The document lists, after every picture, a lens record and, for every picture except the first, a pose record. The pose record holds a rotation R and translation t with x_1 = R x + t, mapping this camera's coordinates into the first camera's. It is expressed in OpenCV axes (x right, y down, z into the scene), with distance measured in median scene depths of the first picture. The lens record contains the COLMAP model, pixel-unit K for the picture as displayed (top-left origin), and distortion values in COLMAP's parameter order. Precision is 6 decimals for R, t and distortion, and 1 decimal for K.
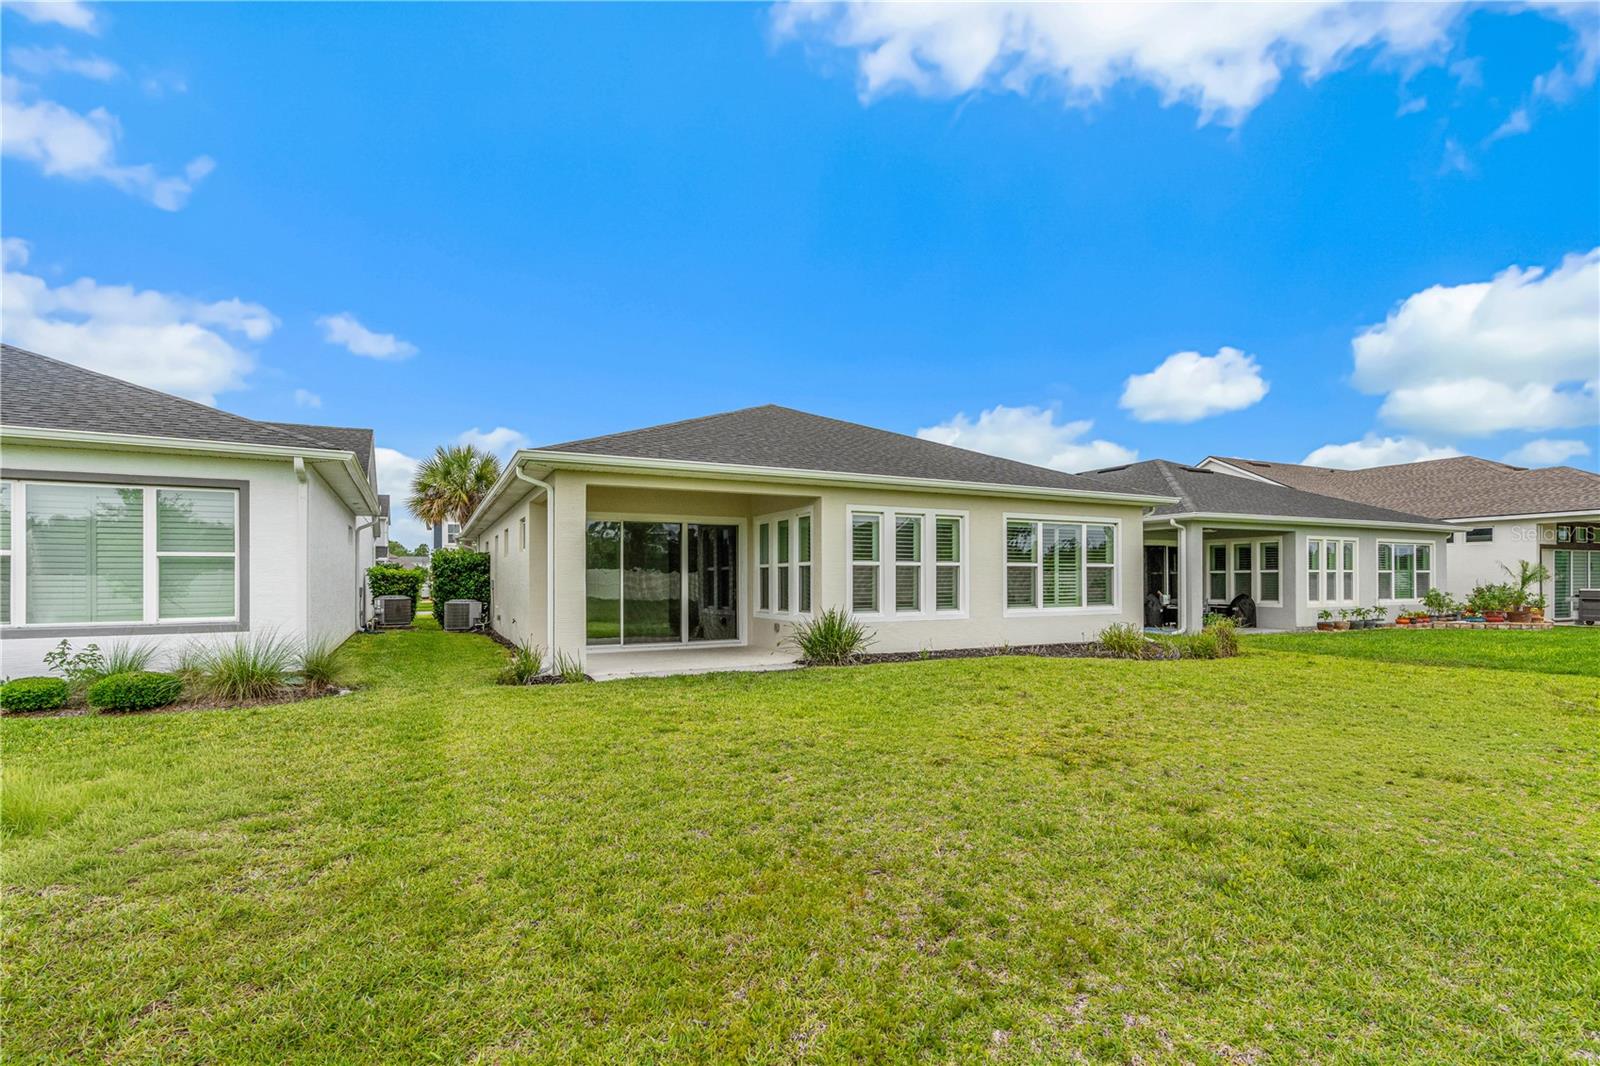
lens RADIAL K [[752.4, 0, 807.0], [0, 752.4, 573.5], [0, 0, 1]] dist [0.000946, 0.000049]
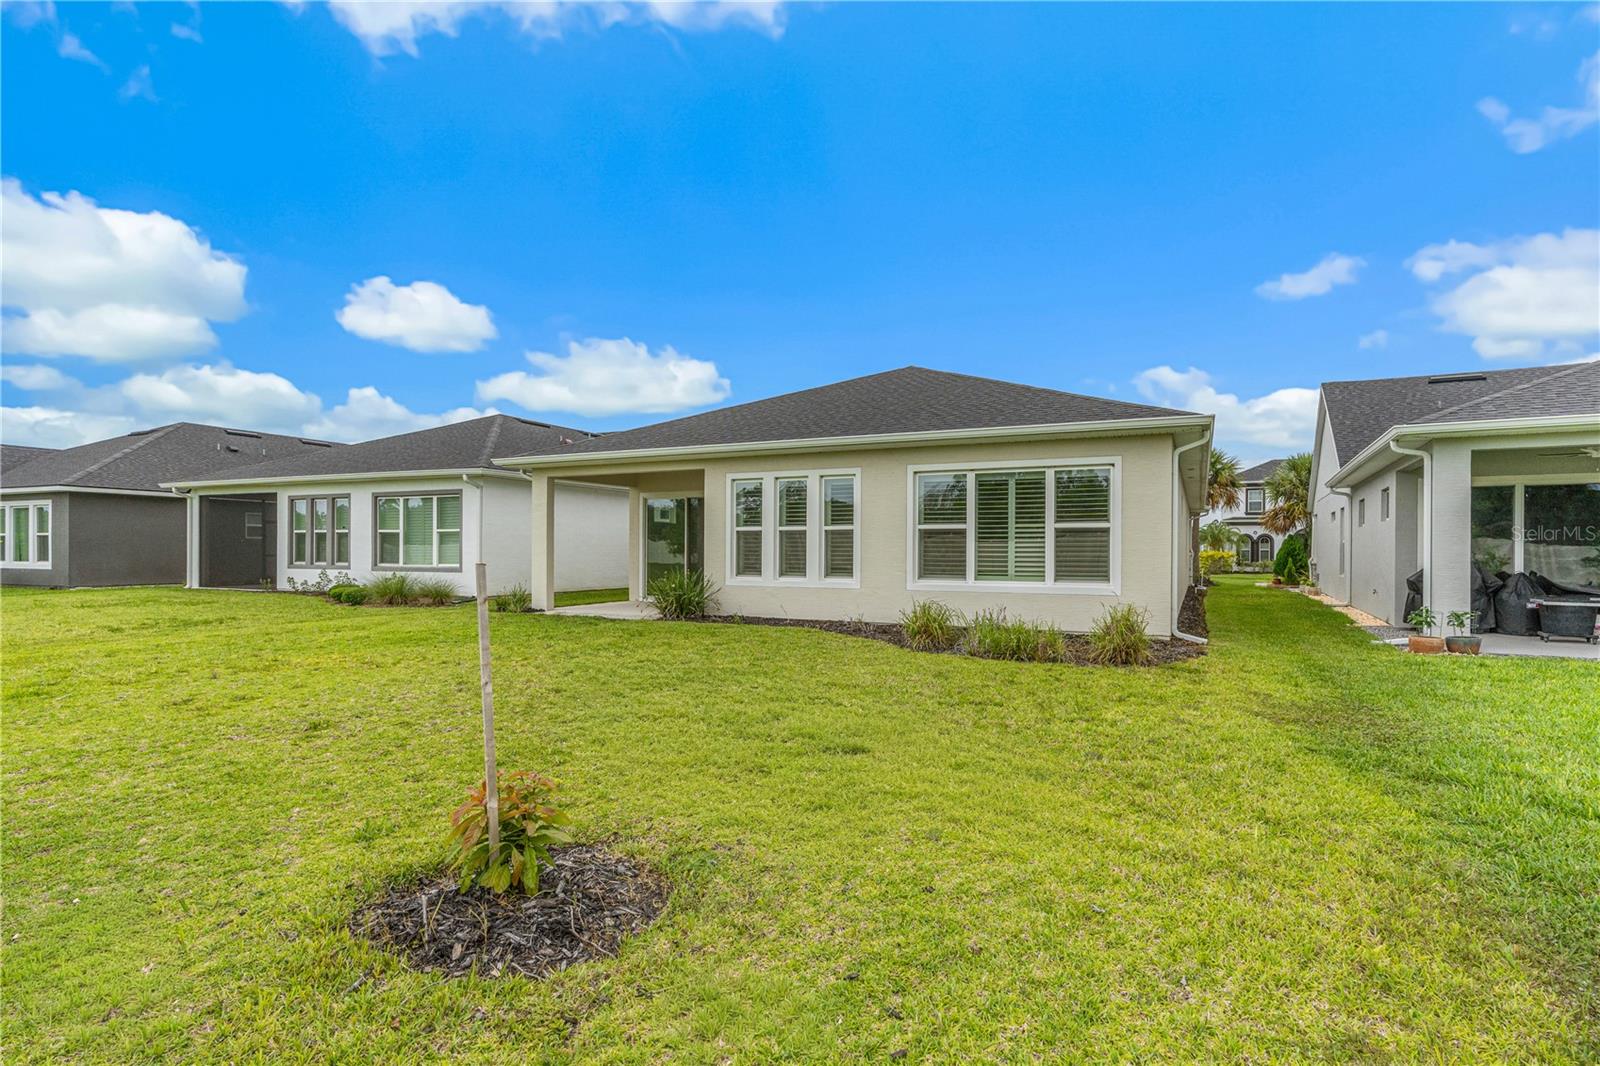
lens RADIAL K [[735.0, 0, 799.0], [0, 735.0, 538.8], [0, 0, 1]] dist [0.000078, 0.000056]
pose [[0.618943, -0.006323, -0.785411, 0.895265], [0.002195, 0.999978, -0.006321, 0.006663], [0.785433, 0.002189, 0.618943, 0.419566]]
